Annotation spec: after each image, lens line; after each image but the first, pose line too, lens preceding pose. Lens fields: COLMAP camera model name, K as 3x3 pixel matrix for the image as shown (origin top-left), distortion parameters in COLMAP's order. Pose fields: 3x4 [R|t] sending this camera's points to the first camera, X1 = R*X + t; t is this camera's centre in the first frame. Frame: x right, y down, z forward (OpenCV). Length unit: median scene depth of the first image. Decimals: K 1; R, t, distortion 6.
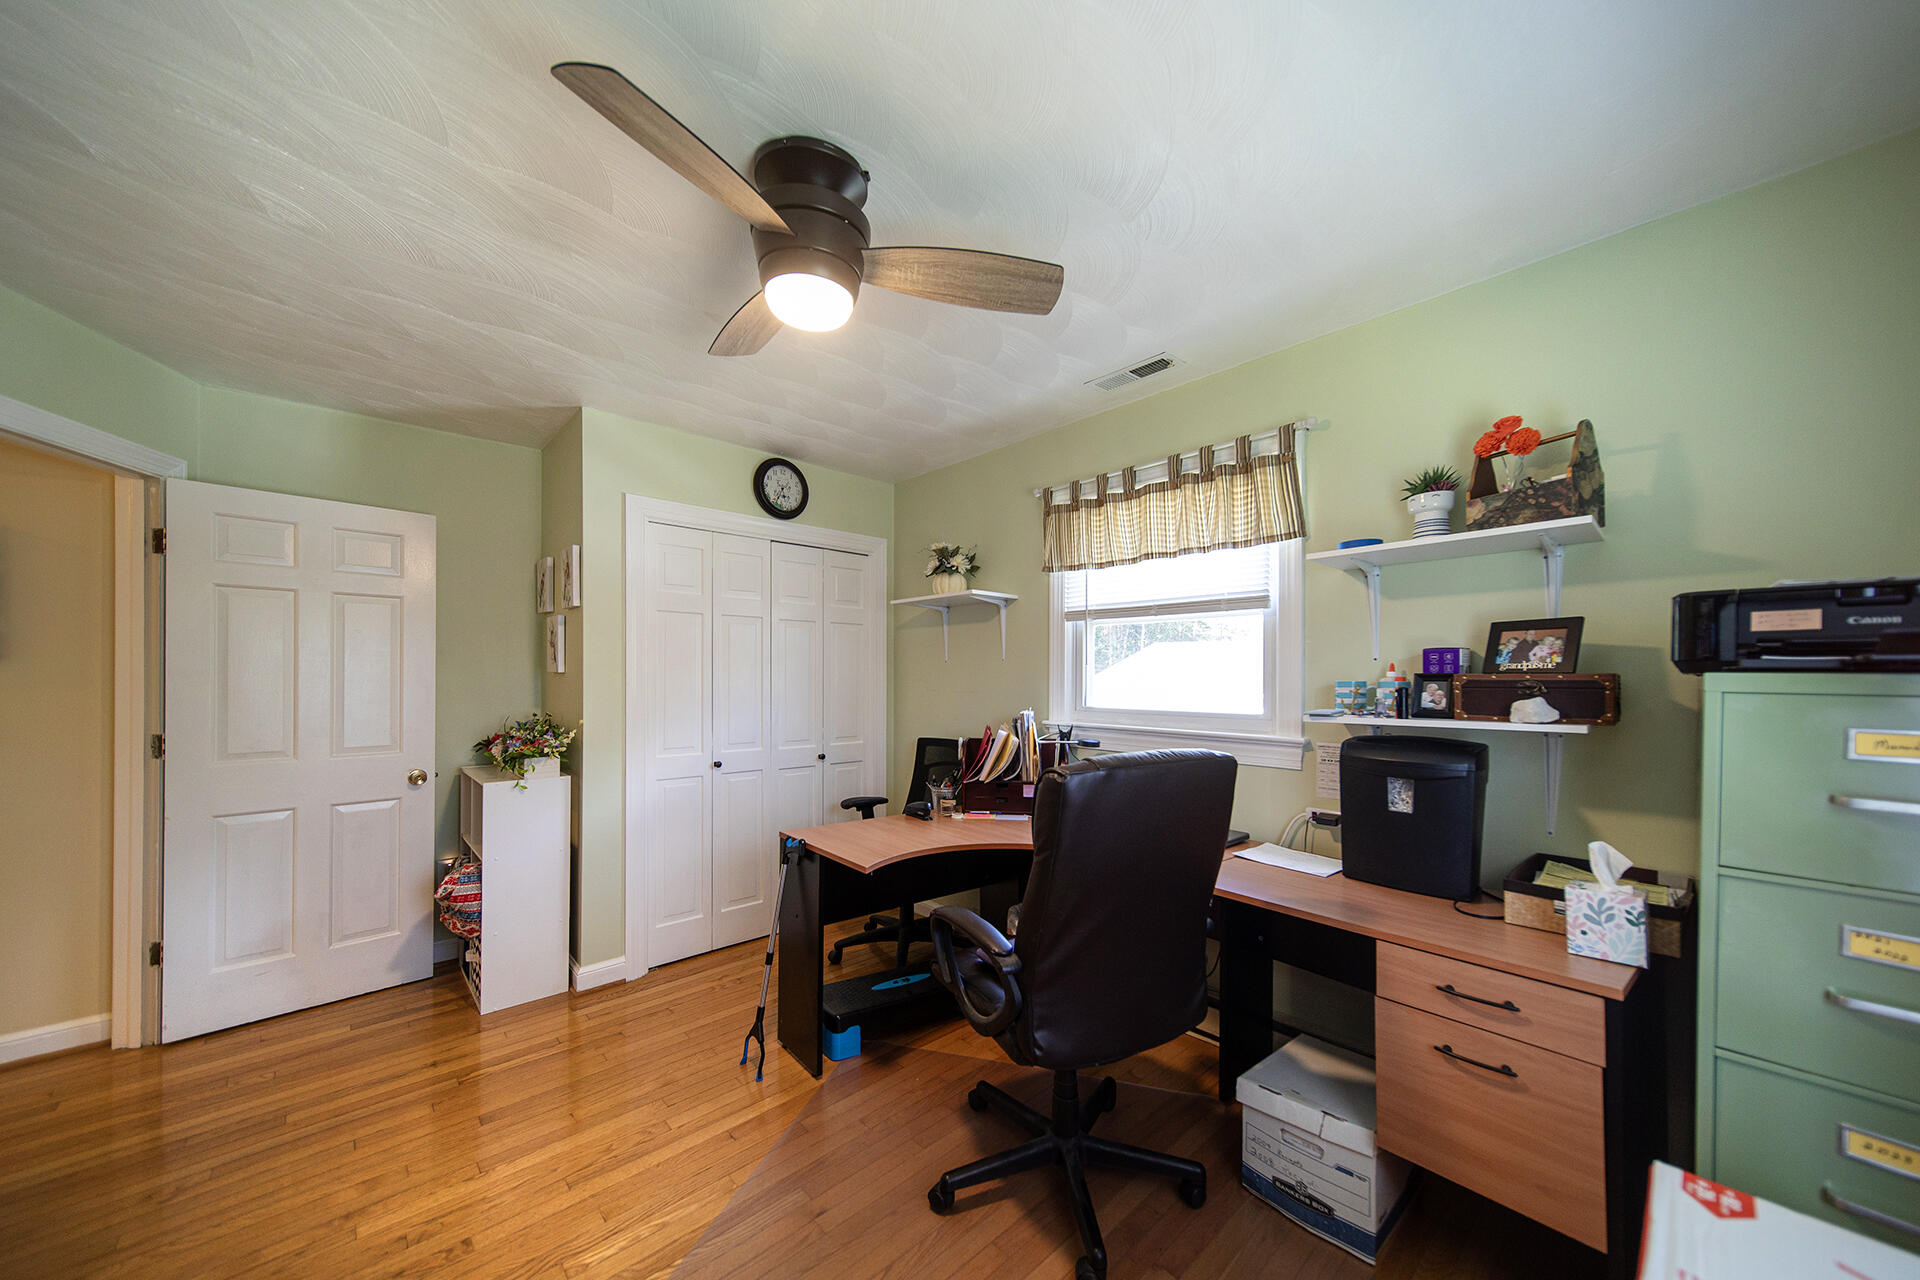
lens RADIAL K [[669.8, 0, 946.2], [0, 669.8, 675.6], [0, 0, 1]] dist [-0.000508, -0.000039]
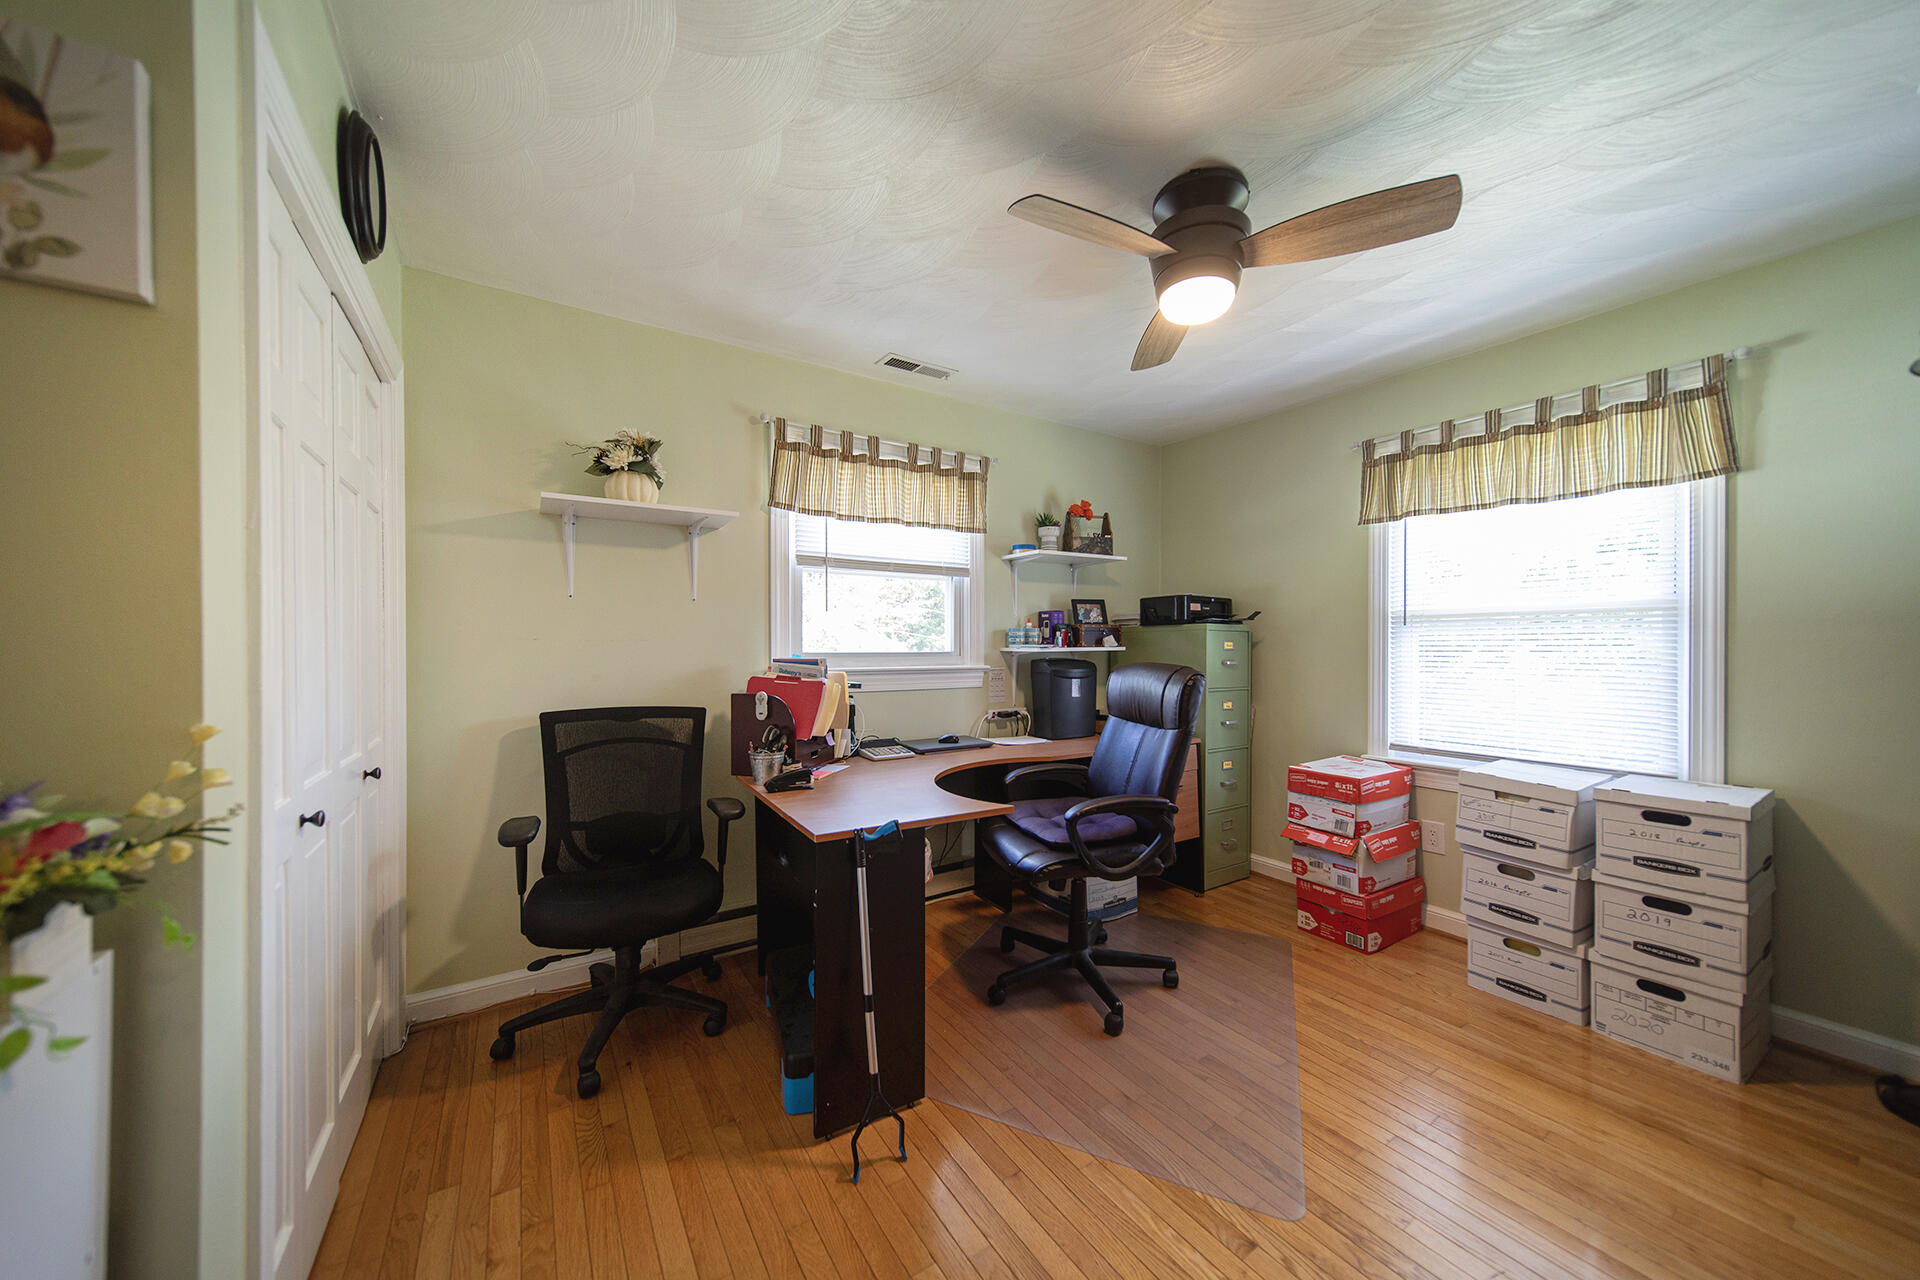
lens RADIAL K [[669.8, 0, 959.2], [0, 669.8, 645.6], [0, 0, 1]] dist [-0.000508, -0.000039]
pose [[0.156907, -0.002862, 0.987609, -0.907462], [0.000706, 0.999996, 0.002786, 0.041011], [-0.987613, 0.000260, 0.156908, 0.757456]]
